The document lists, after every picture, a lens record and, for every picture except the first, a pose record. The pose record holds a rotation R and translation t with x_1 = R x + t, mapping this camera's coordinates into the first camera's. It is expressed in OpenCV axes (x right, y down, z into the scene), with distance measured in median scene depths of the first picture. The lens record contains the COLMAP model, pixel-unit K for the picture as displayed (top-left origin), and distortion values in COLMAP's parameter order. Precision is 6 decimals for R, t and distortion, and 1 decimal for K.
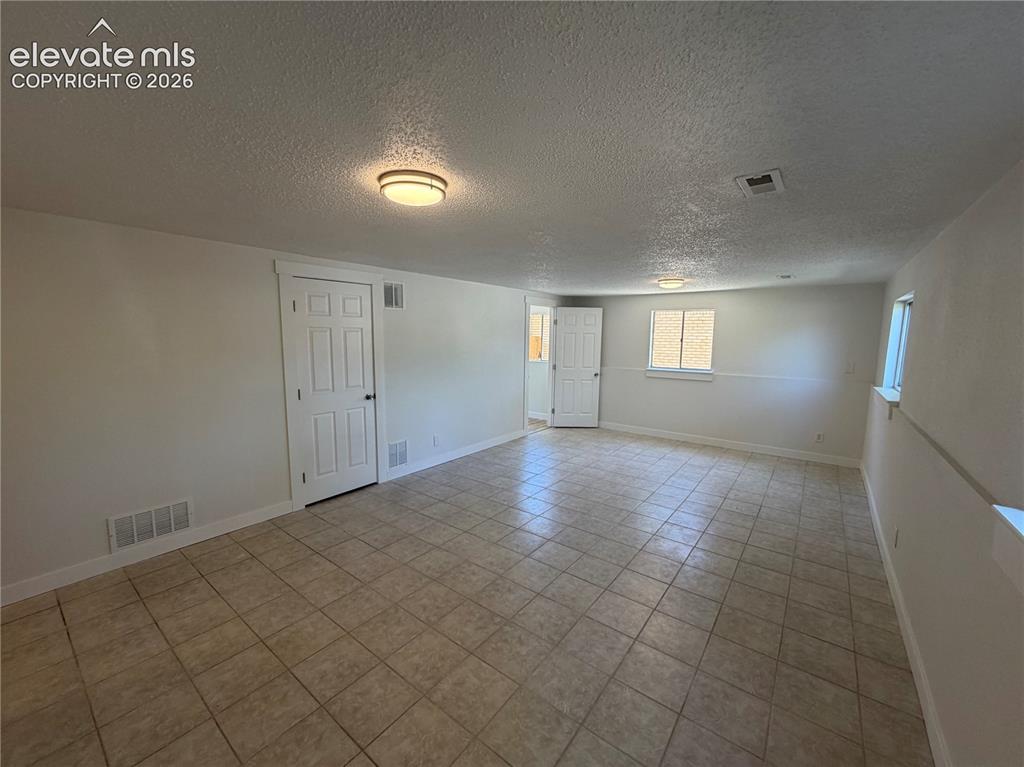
lens RADIAL K [[408.9, 0, 508.9], [0, 408.9, 383.4], [0, 0, 1]] dist [-0.001757, -0.000115]
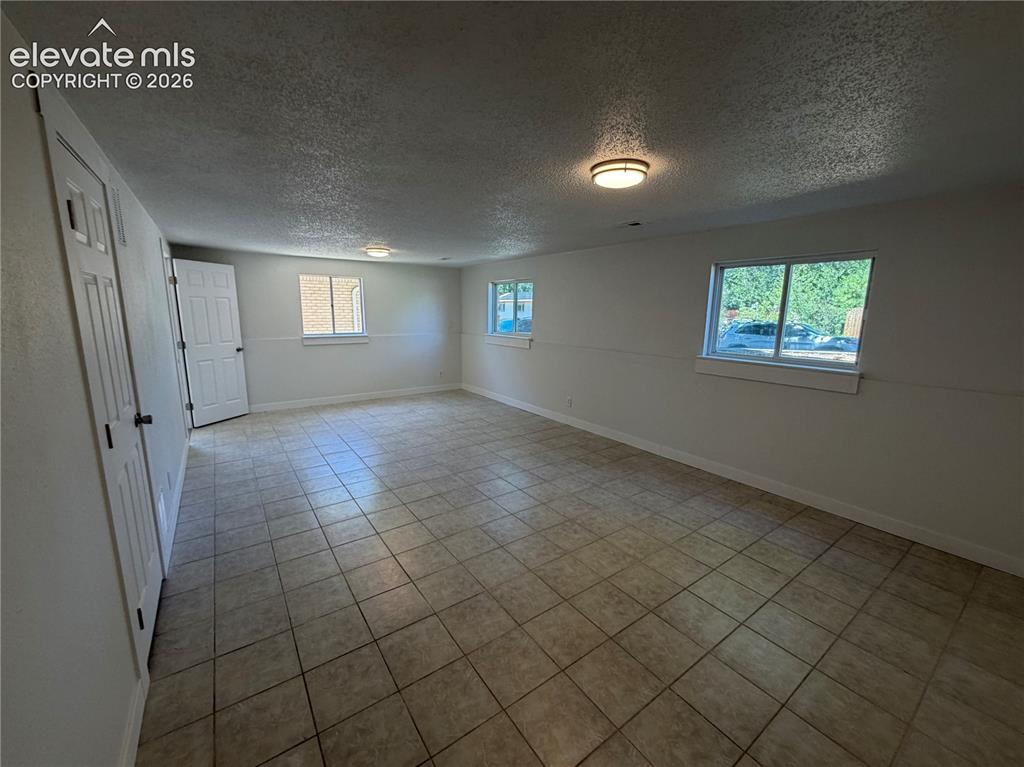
lens RADIAL K [[408.9, 0, 508.9], [0, 408.9, 383.4], [0, 0, 1]] dist [-0.001757, -0.000115]
pose [[0.293893, -0.180822, 0.938579, -0.541282], [0.106216, 0.982040, 0.155936, -0.033951], [-0.949918, 0.053863, 0.307821, 0.338240]]
